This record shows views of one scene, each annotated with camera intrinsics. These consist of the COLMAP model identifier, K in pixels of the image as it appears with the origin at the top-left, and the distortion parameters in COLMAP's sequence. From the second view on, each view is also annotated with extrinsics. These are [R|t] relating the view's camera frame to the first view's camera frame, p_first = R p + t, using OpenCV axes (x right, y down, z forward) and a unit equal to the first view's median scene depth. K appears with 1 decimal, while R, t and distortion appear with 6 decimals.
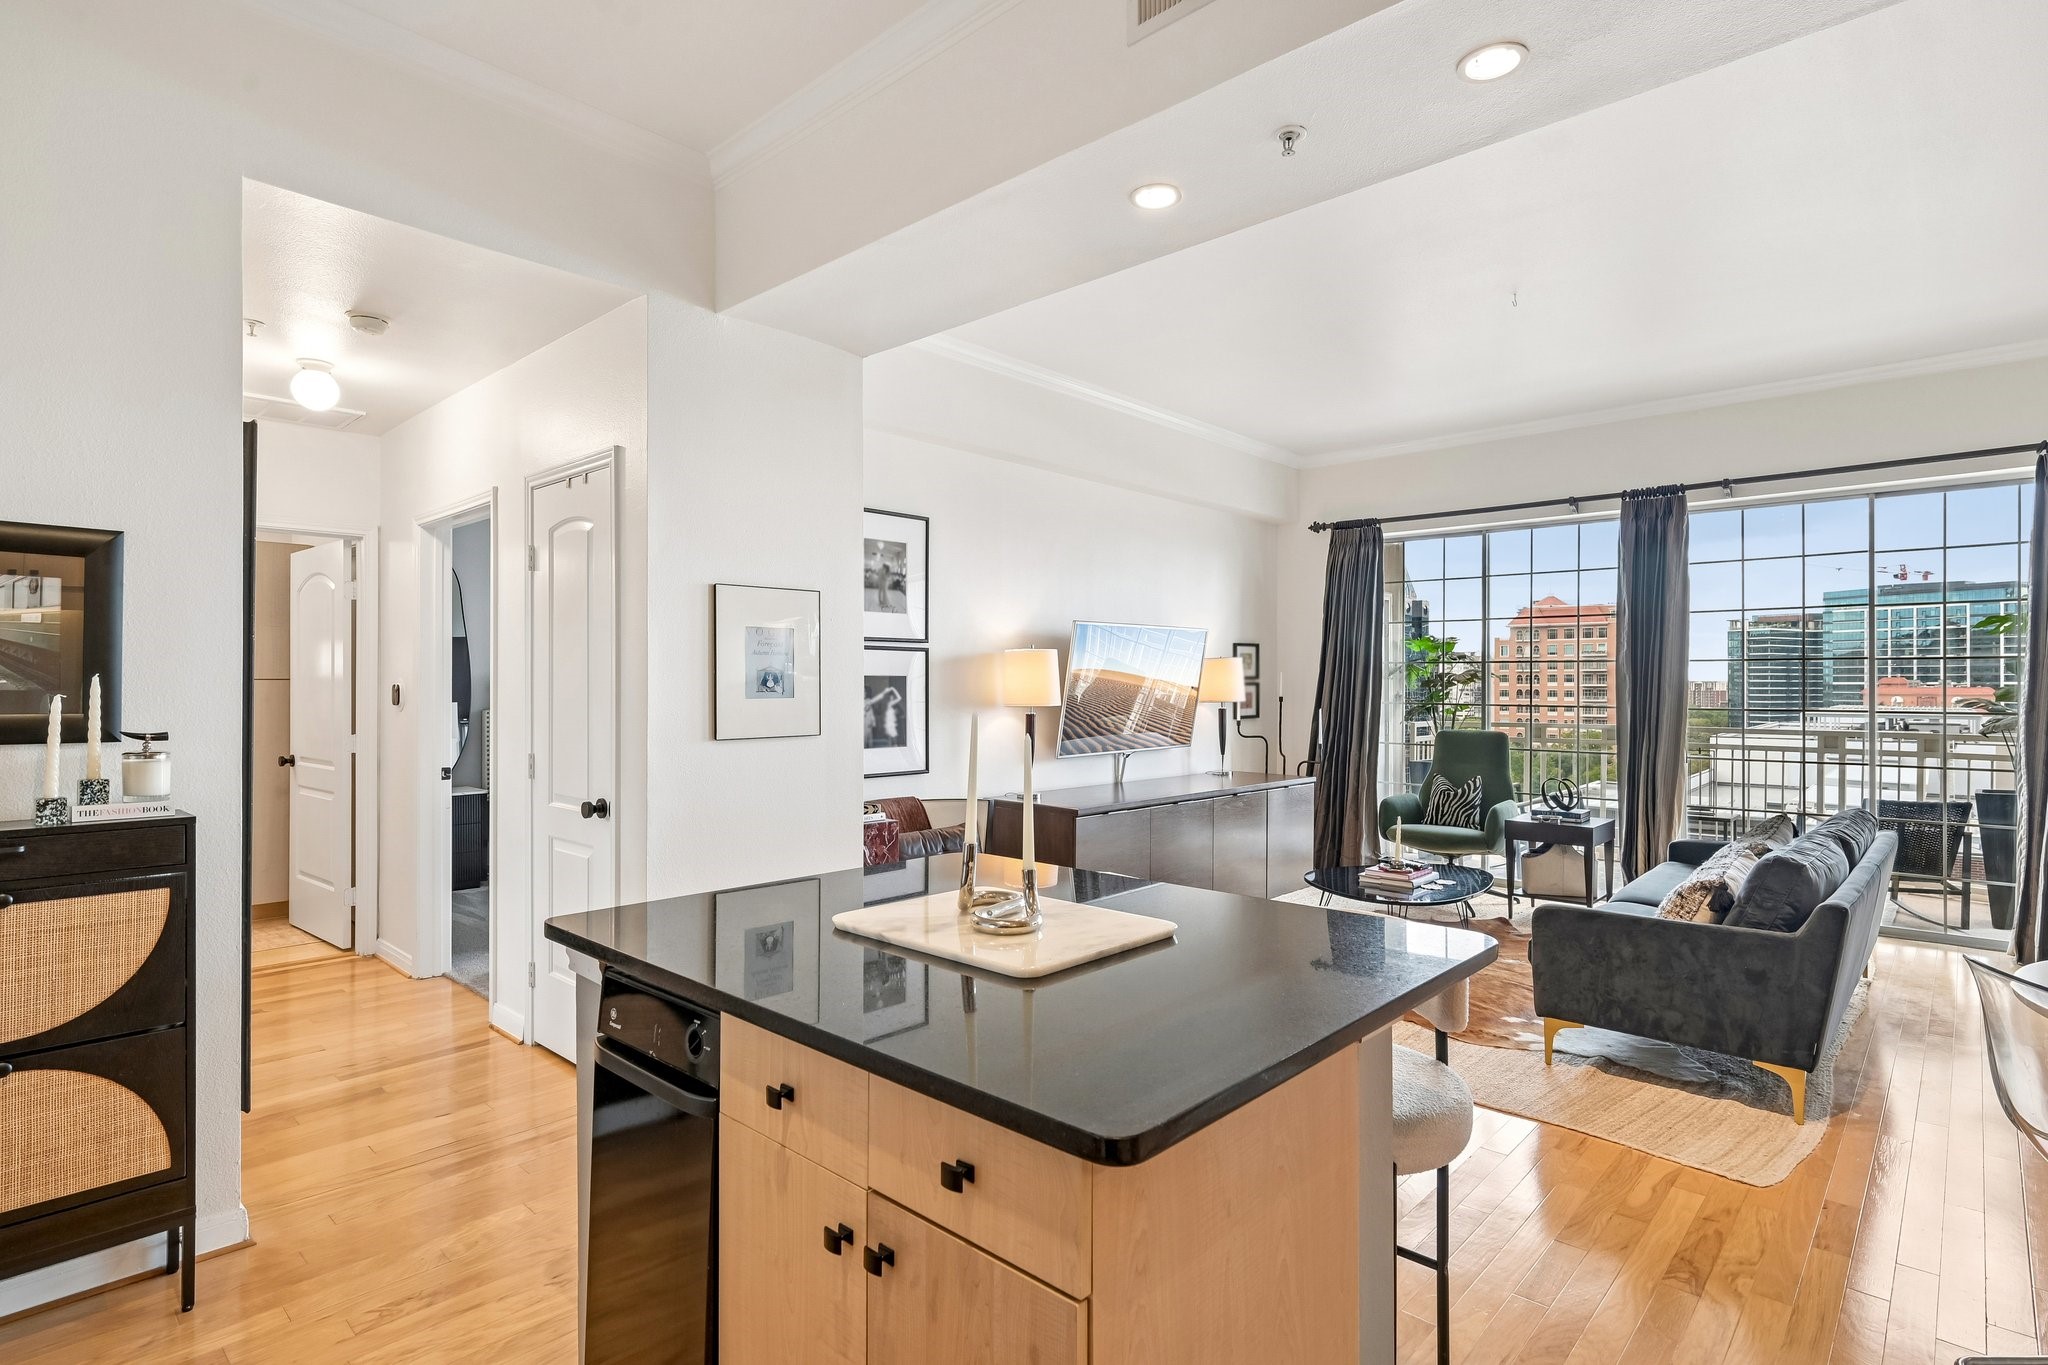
lens RADIAL K [[1031.0, 0, 1024.0], [0, 1031.0, 682.5], [0, 0, 1]] dist [-0.000446, -0.000538]
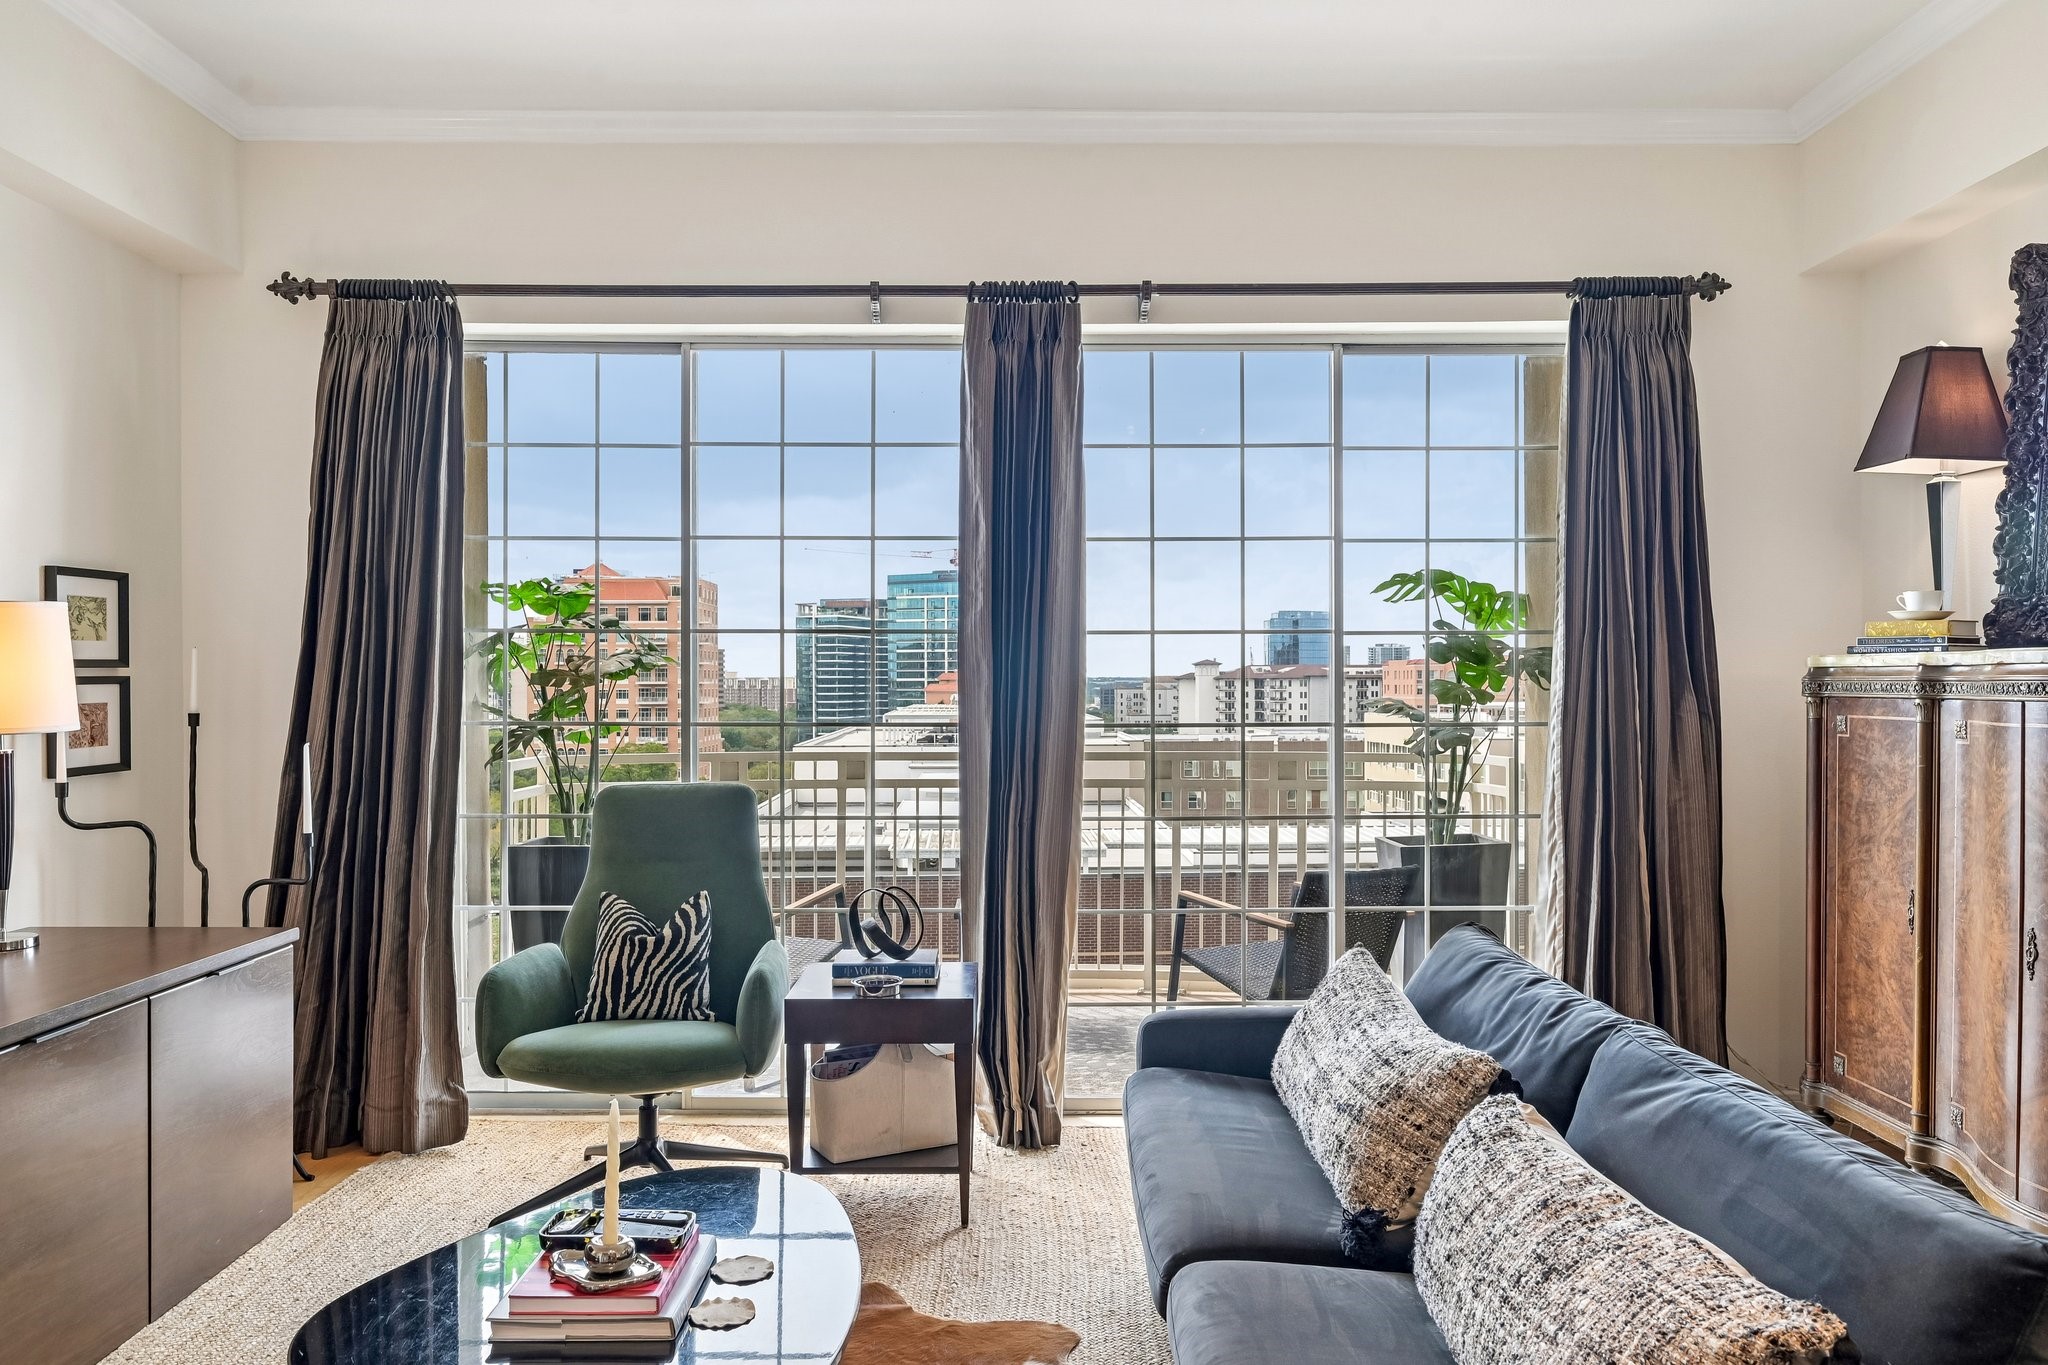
lens RADIAL K [[1476.6, 0, 1030.2], [0, 1476.6, 688.4], [0, 0, 1]] dist [-0.005027, 0.000361]
pose [[0.725721, -0.006554, 0.687957, 0.114531], [0.002583, 0.999974, 0.006802, 0.001803], [-0.687984, -0.003159, 0.725719, 0.453499]]
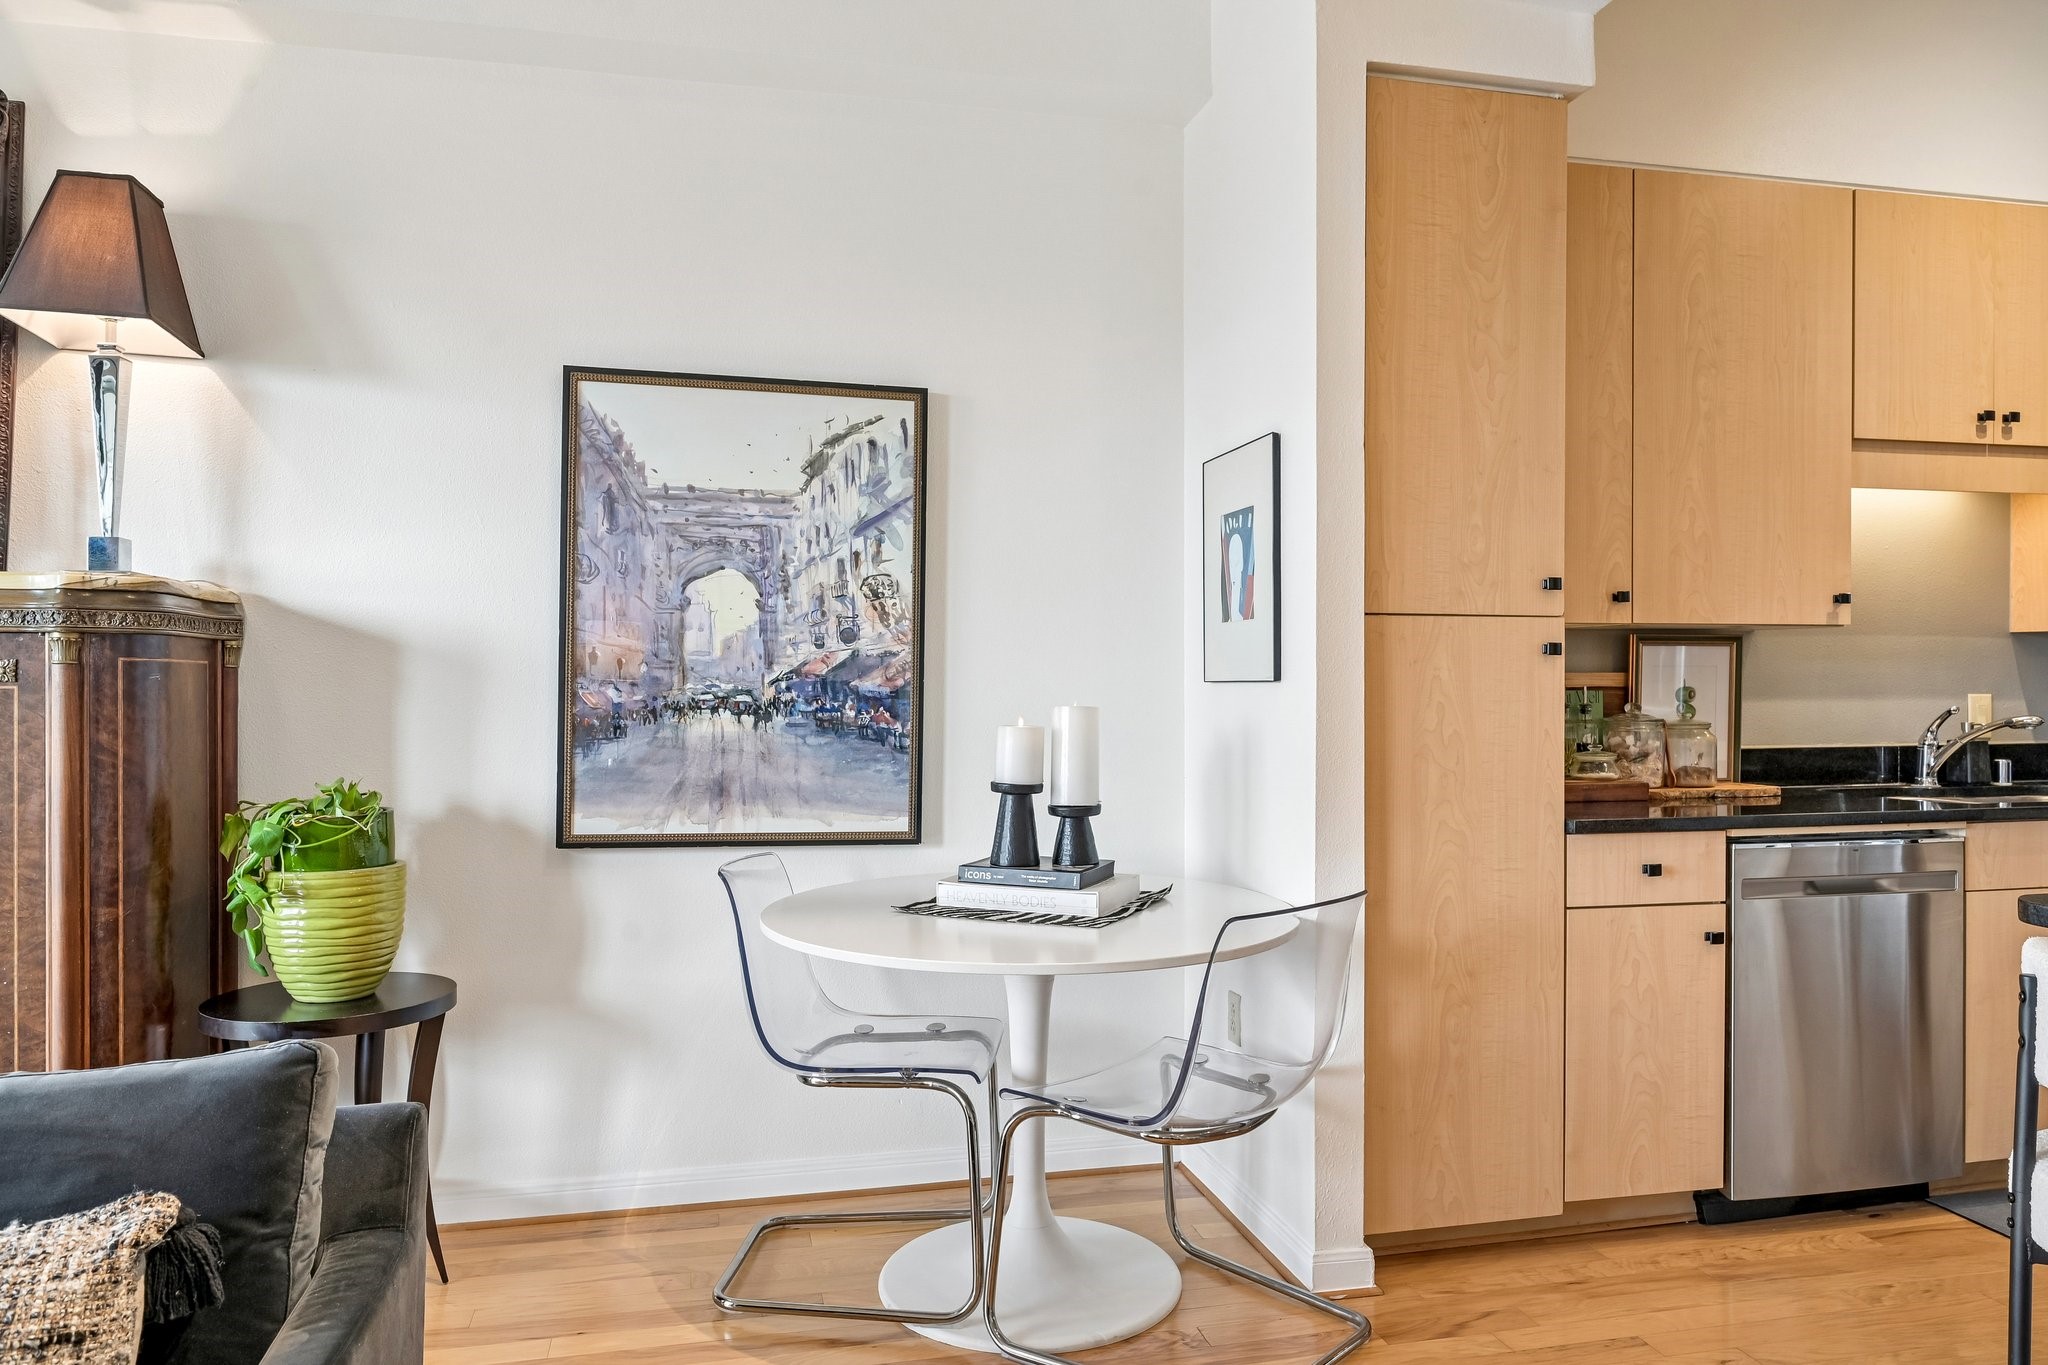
lens RADIAL K [[1391.9, 0, 1026.1], [0, 1391.9, 686.0], [0, 0, 1]] dist [-0.001121, -0.000476]
pose [[-0.824795, -0.004263, 0.565415, 0.134436], [-0.000724, 0.999979, 0.006482, 0.022498], [-0.565431, 0.004937, -0.824781, 0.632820]]
